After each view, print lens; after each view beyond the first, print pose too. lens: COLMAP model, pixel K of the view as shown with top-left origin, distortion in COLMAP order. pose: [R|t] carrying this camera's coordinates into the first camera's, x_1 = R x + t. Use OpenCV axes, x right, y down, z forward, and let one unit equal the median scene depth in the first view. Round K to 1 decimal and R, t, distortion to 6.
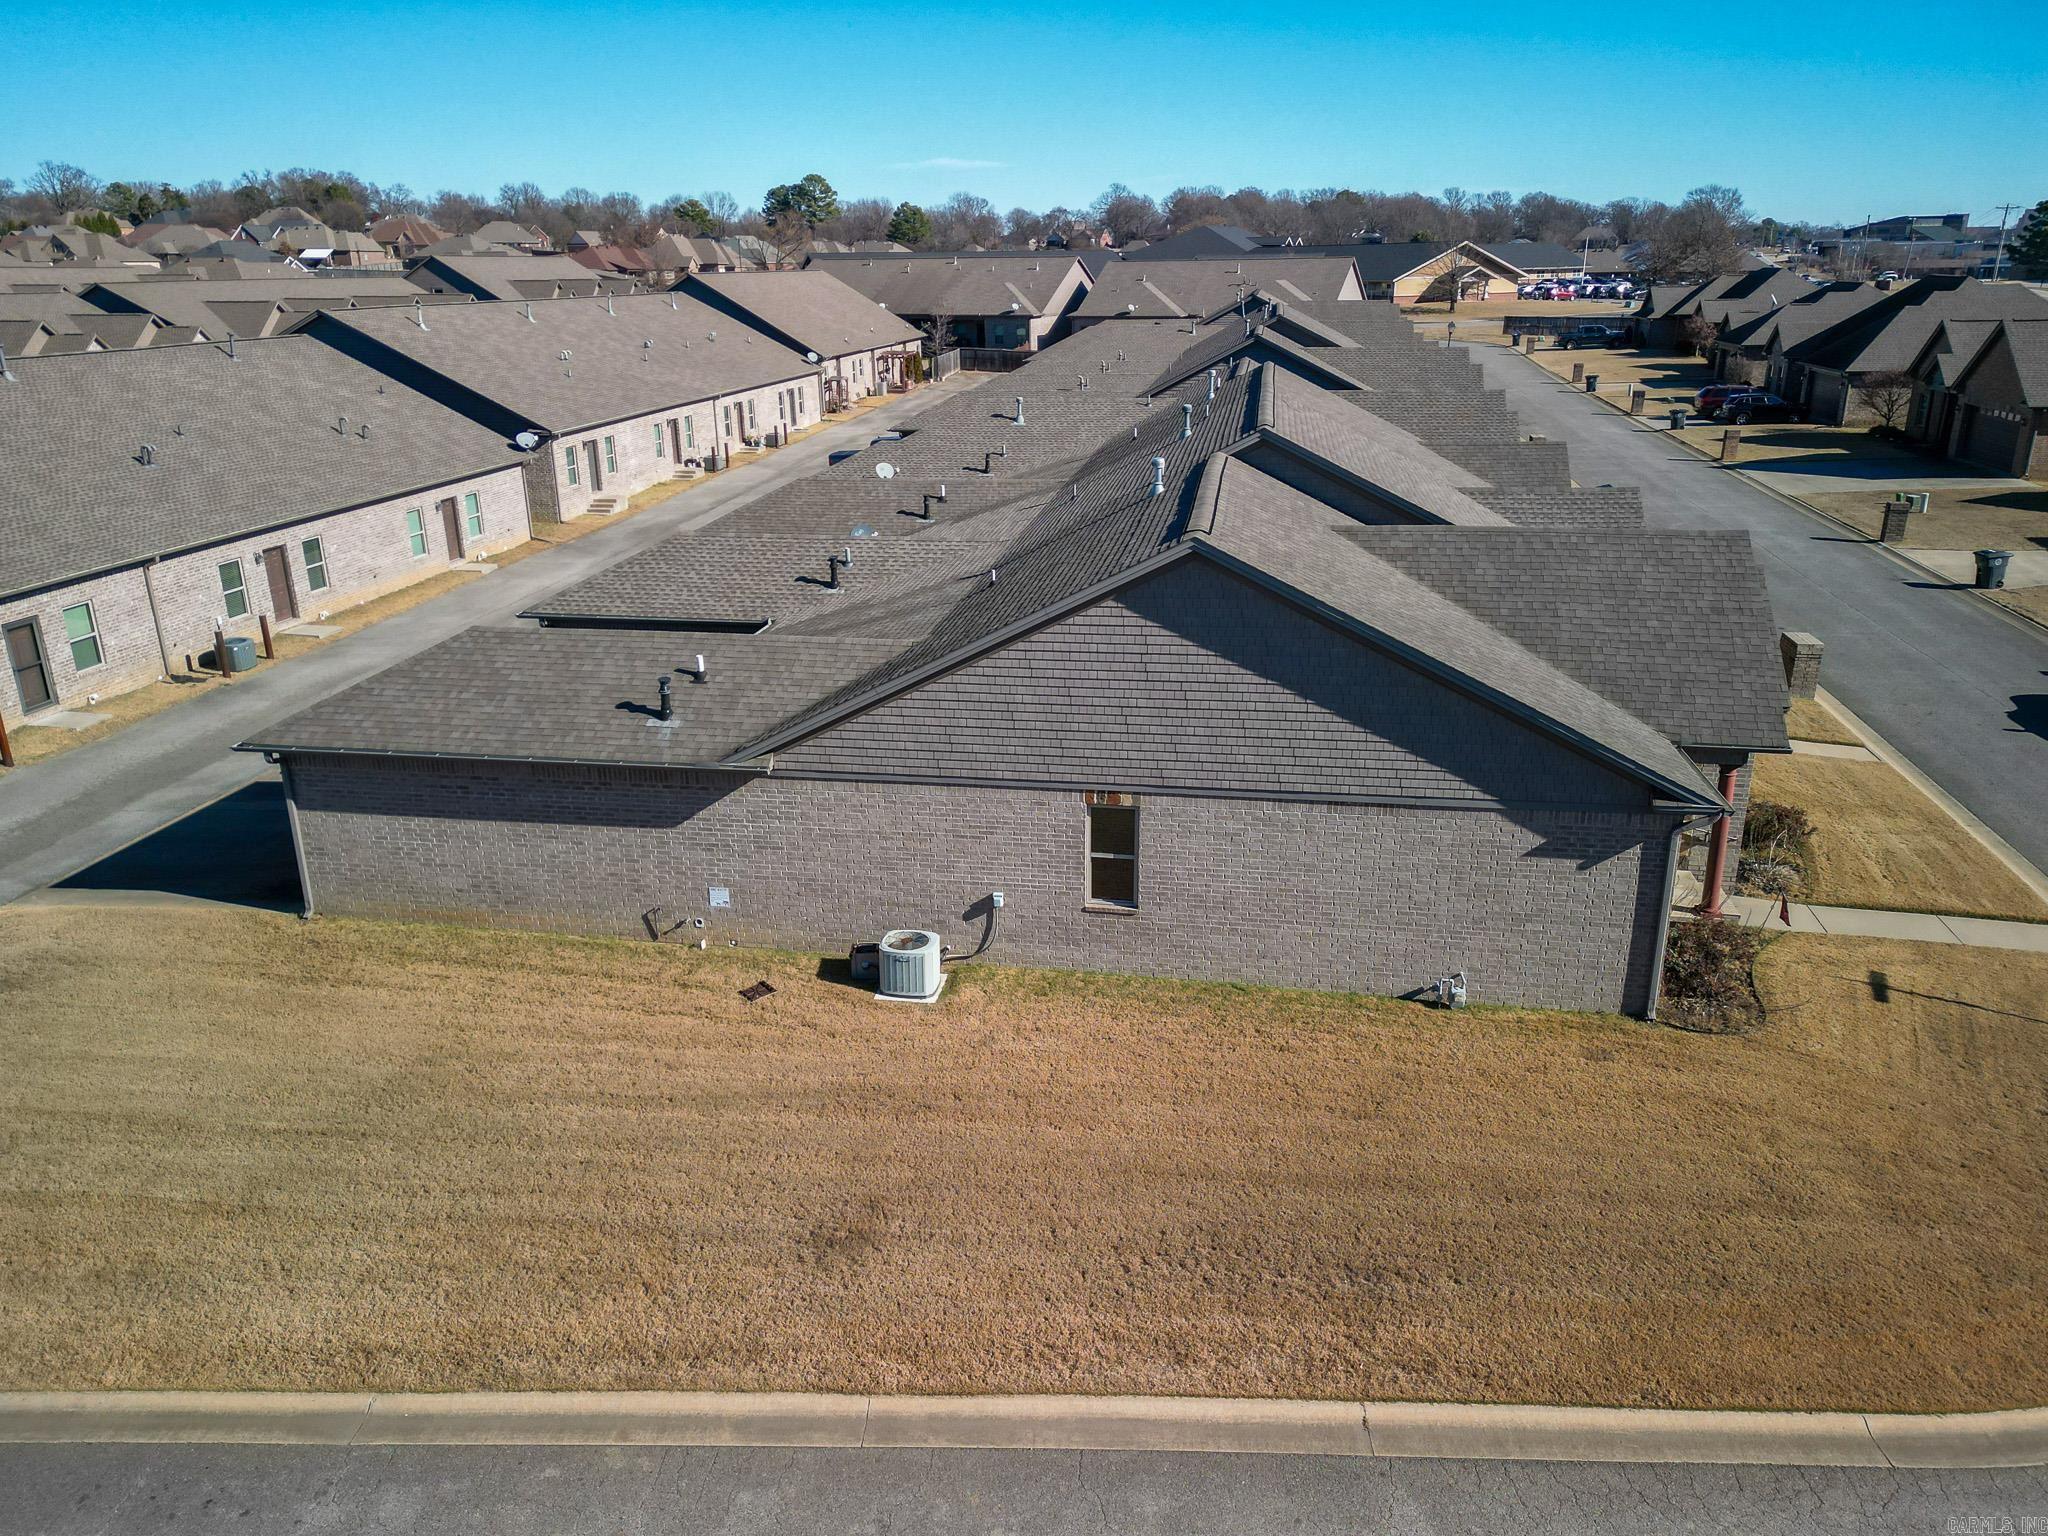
lens RADIAL K [[1450.2, 0, 1024.0], [0, 1450.2, 768.0], [0, 0, 1]] dist [0.093679, -0.081009]
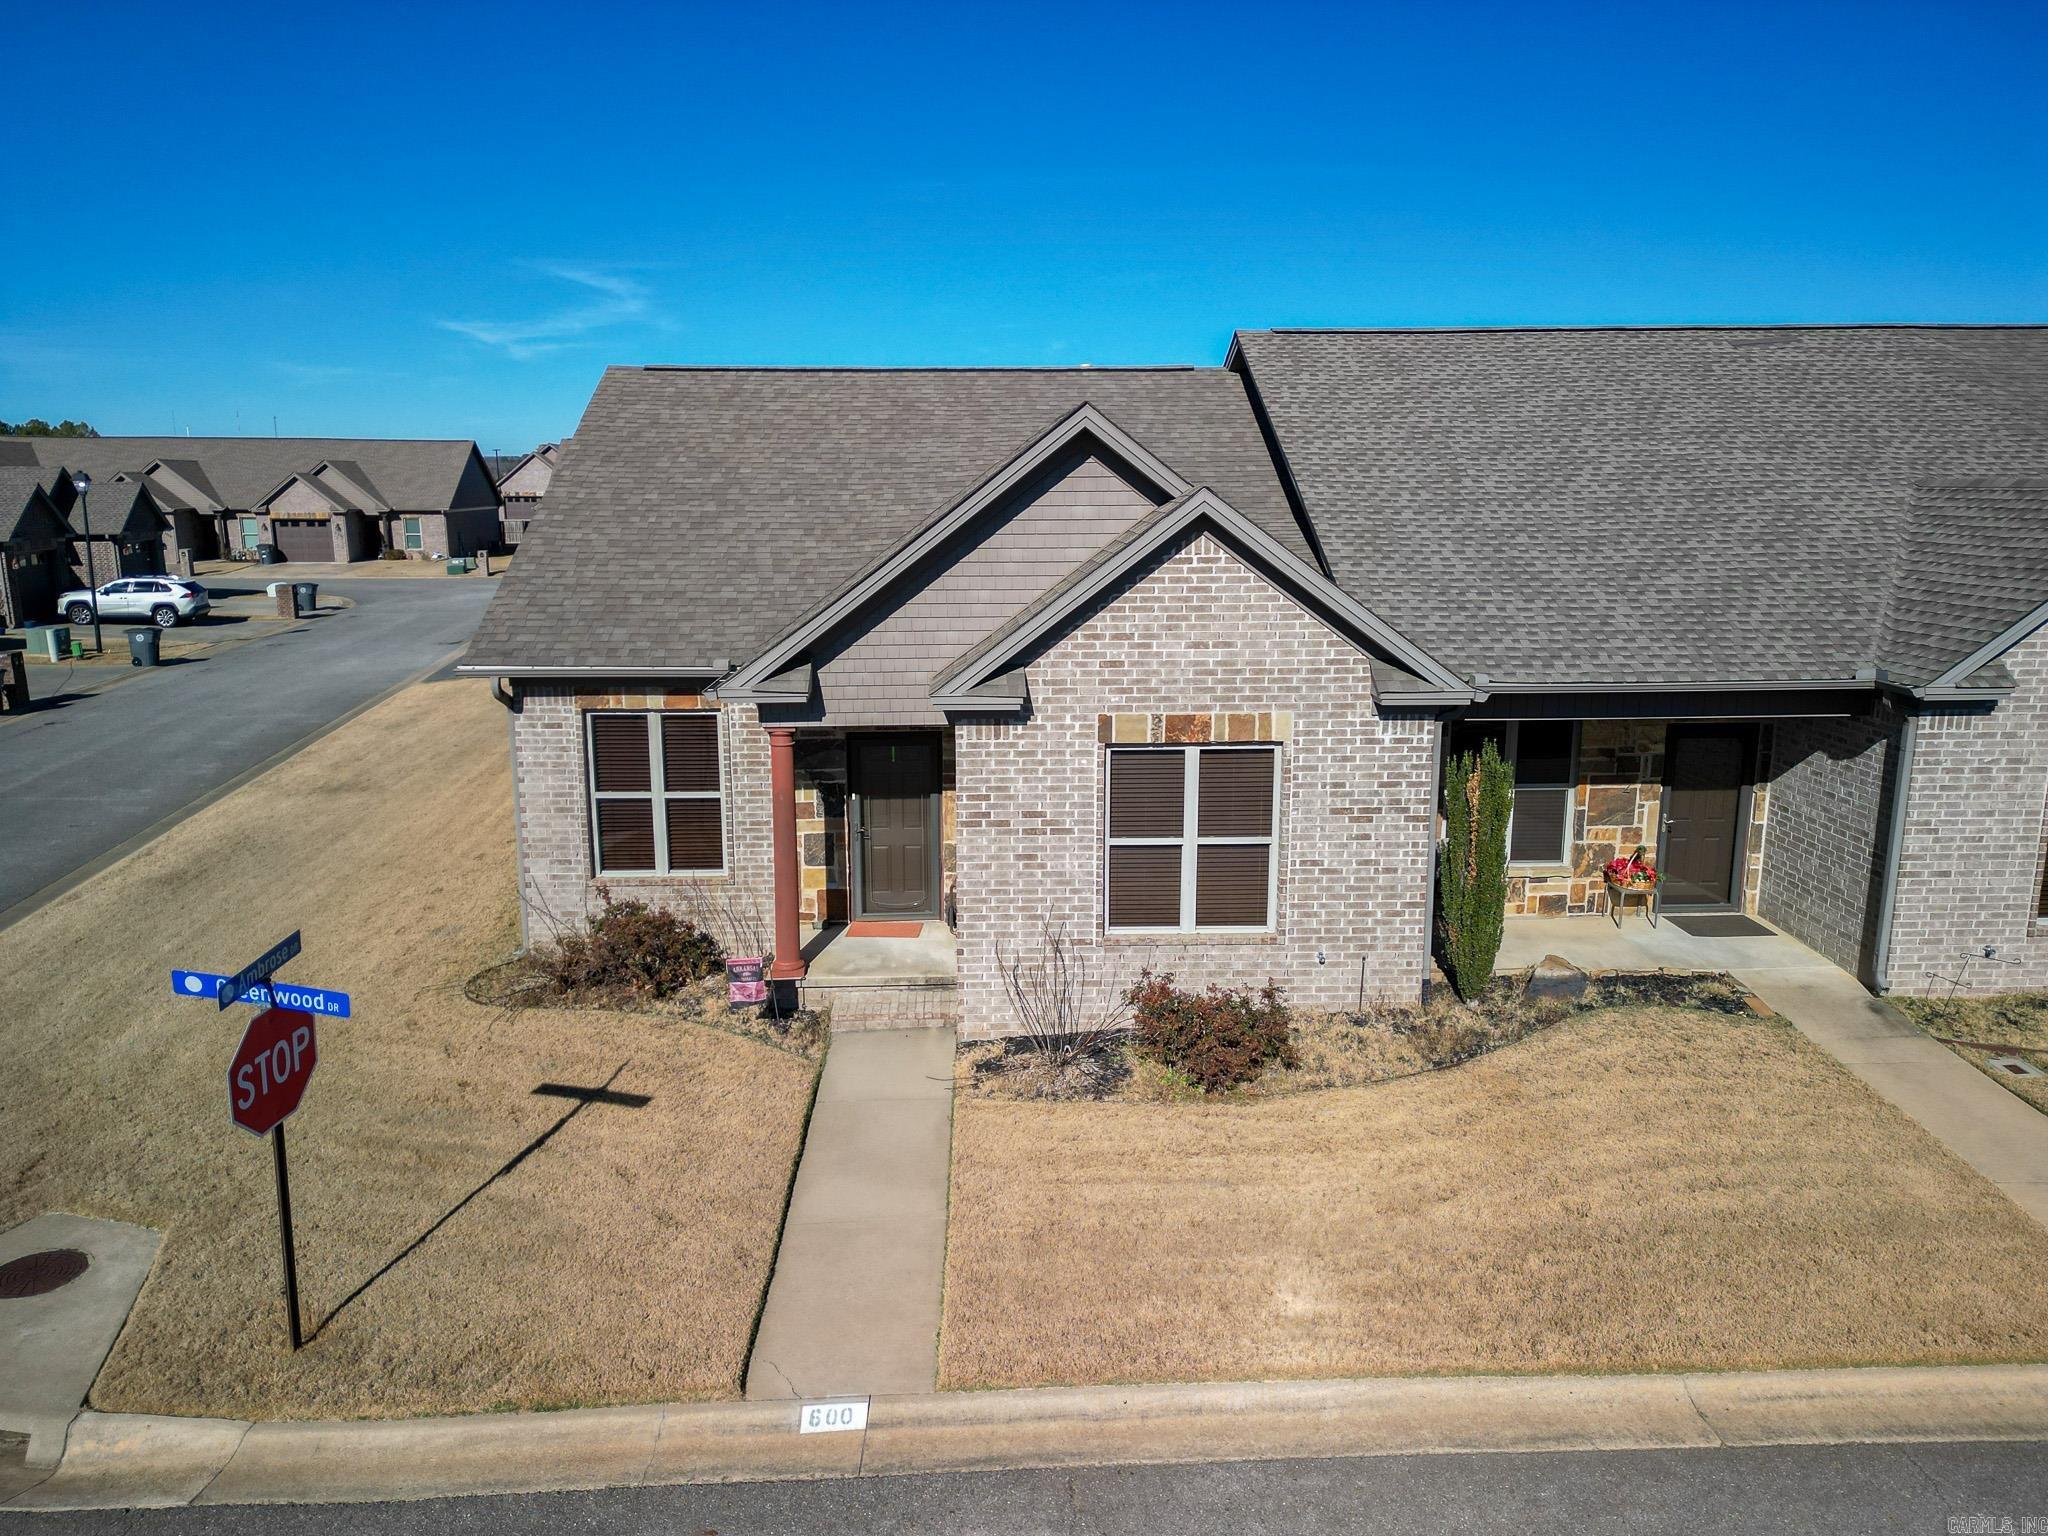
lens RADIAL K [[1435.4, 0, 1016.1], [0, 1435.4, 764.6], [0, 0, 1]] dist [0.083781, -0.083036]
pose [[0.193519, 0.206617, -0.959093, 1.132158], [-0.320332, 0.937304, 0.137289, -0.110008], [0.927328, 0.280660, 0.247573, 0.970255]]
